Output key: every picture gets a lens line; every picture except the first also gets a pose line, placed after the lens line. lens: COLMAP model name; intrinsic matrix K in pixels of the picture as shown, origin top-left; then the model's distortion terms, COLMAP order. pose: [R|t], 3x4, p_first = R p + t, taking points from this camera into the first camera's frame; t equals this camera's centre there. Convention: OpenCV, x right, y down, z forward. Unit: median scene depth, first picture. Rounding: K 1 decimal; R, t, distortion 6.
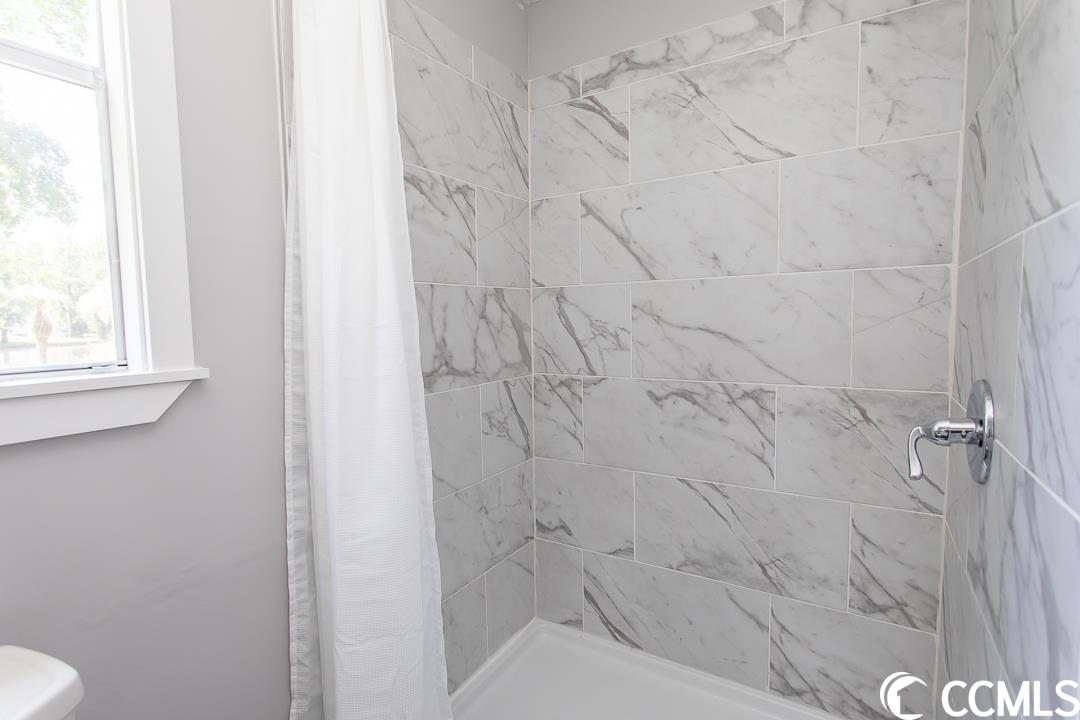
lens RADIAL K [[522.9, 0, 536.9], [0, 522.9, 358.1], [0, 0, 1]] dist [-0.016202, 0.008601]
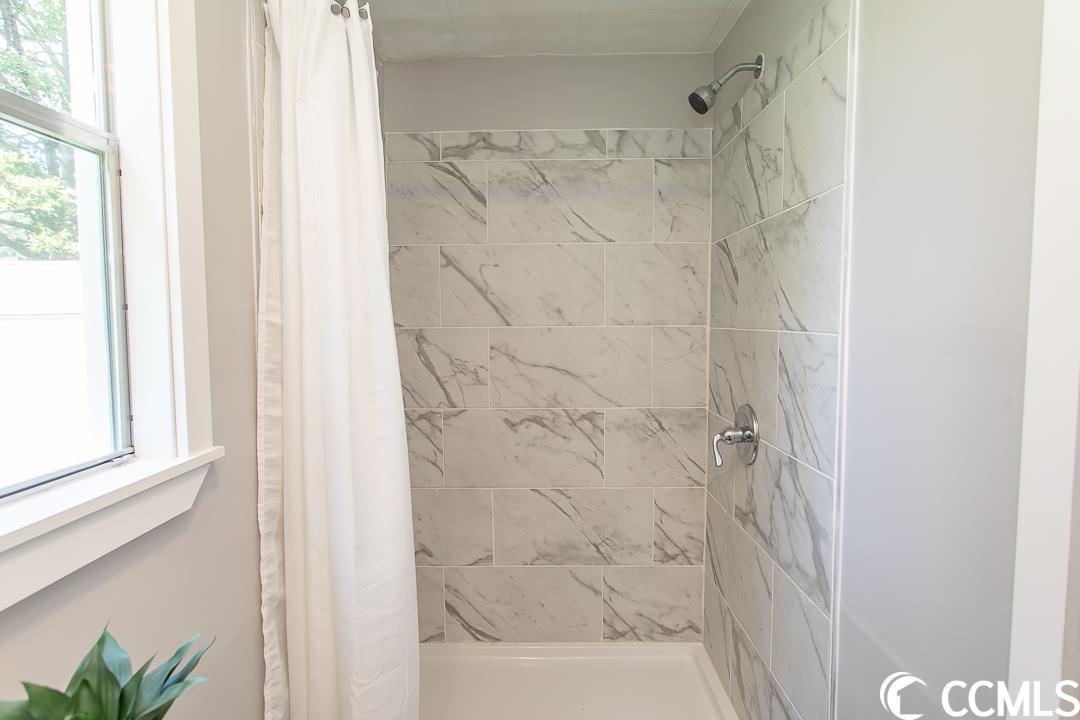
lens RADIAL K [[554.2, 0, 541.1], [0, 554.2, 349.8], [0, 0, 1]] dist [-0.019919, 0.011132]
pose [[0.850260, -0.017829, 0.526061, -0.410456], [0.029796, 0.999454, -0.014286, -0.079929], [-0.525519, 0.027822, 0.850327, -0.127492]]
